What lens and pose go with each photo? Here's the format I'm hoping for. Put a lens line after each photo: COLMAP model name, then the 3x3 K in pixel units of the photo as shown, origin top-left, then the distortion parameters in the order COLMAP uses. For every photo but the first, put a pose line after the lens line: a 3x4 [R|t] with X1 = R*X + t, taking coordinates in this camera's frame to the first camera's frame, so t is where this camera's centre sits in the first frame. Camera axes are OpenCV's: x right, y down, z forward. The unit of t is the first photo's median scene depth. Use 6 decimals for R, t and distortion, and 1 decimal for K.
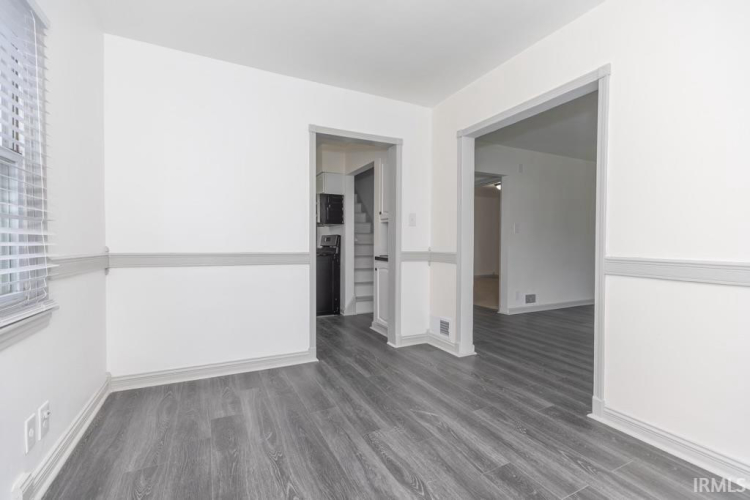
lens RADIAL K [[334.0, 0, 372.8], [0, 334.0, 249.5], [0, 0, 1]] dist [0.000496, 0.000151]
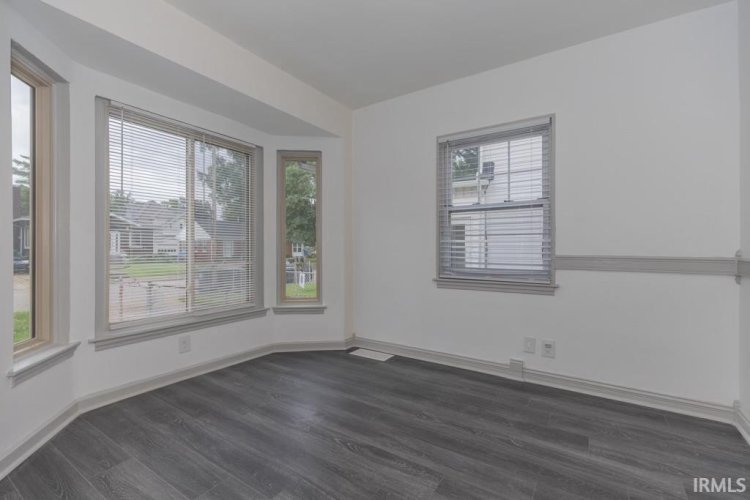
lens RADIAL K [[334.0, 0, 372.8], [0, 334.0, 249.5], [0, 0, 1]] dist [0.000496, 0.000151]
pose [[-0.865385, -0.007031, -0.501057, 0.590946], [-0.014710, 0.999827, 0.011375, -0.010298], [0.500891, 0.017214, -0.865339, 1.777223]]
